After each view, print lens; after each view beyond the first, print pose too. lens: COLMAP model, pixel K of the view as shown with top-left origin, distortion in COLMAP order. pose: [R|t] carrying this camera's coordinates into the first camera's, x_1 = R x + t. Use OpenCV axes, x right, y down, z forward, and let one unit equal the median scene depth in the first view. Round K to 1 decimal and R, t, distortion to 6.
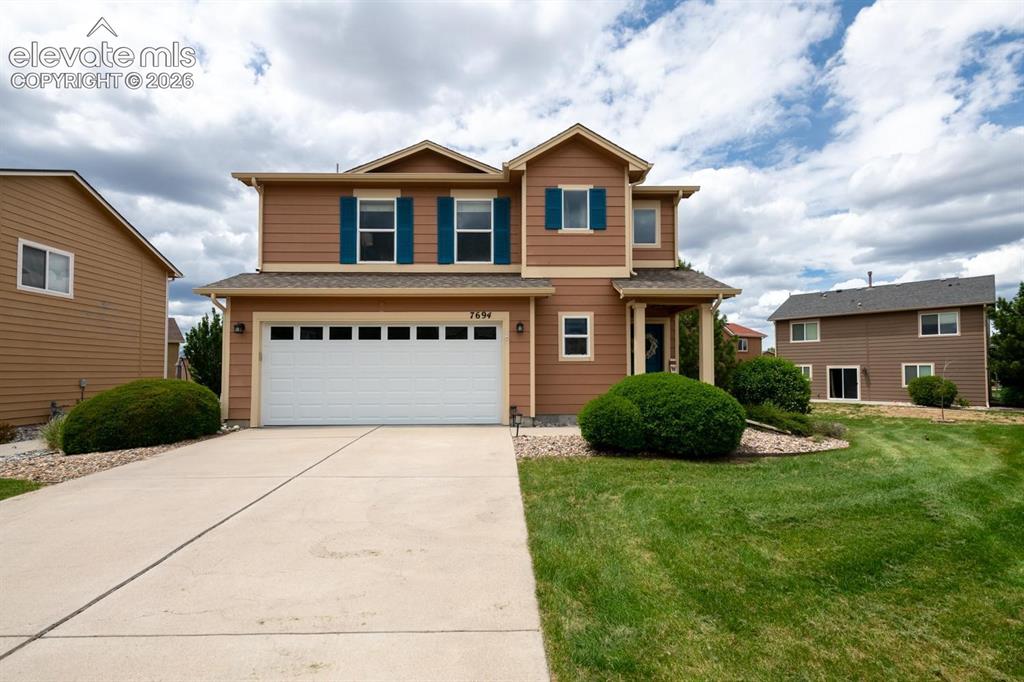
lens RADIAL K [[477.7, 0, 511.9], [0, 477.7, 359.6], [0, 0, 1]] dist [0.001132, 0.000696]
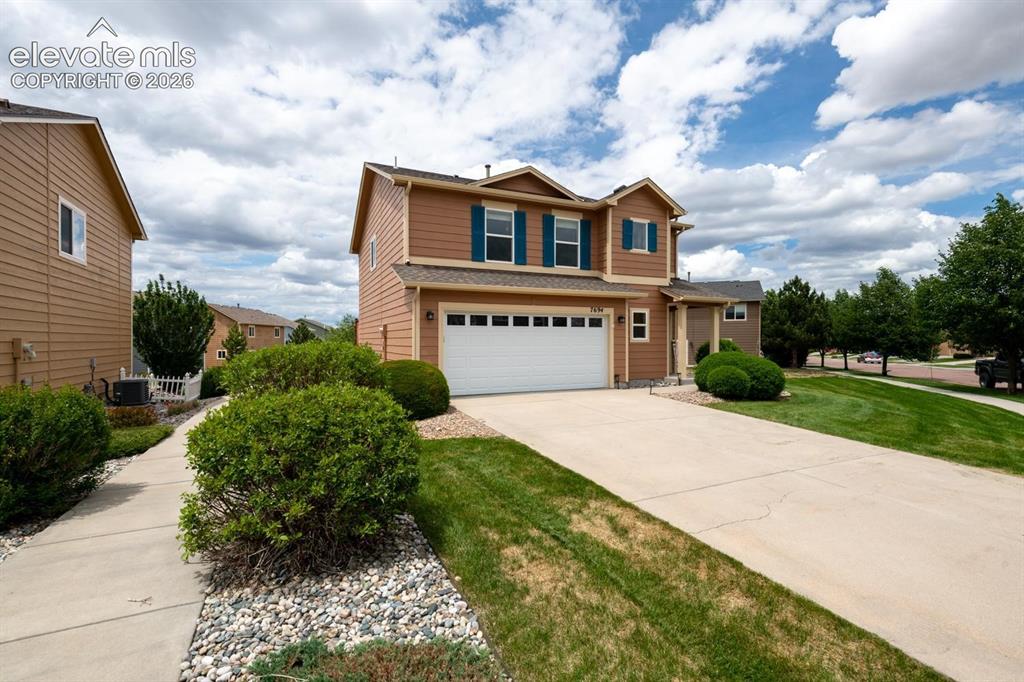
lens RADIAL K [[451.9, 0, 512.0], [0, 451.9, 341.0], [0, 0, 1]] dist [-0.000040, 0.000105]
pose [[0.916837, 0.000742, 0.399261, -0.719216], [-0.013827, 0.999457, 0.029892, -0.034161], [-0.399022, -0.032927, 0.916350, -0.091094]]
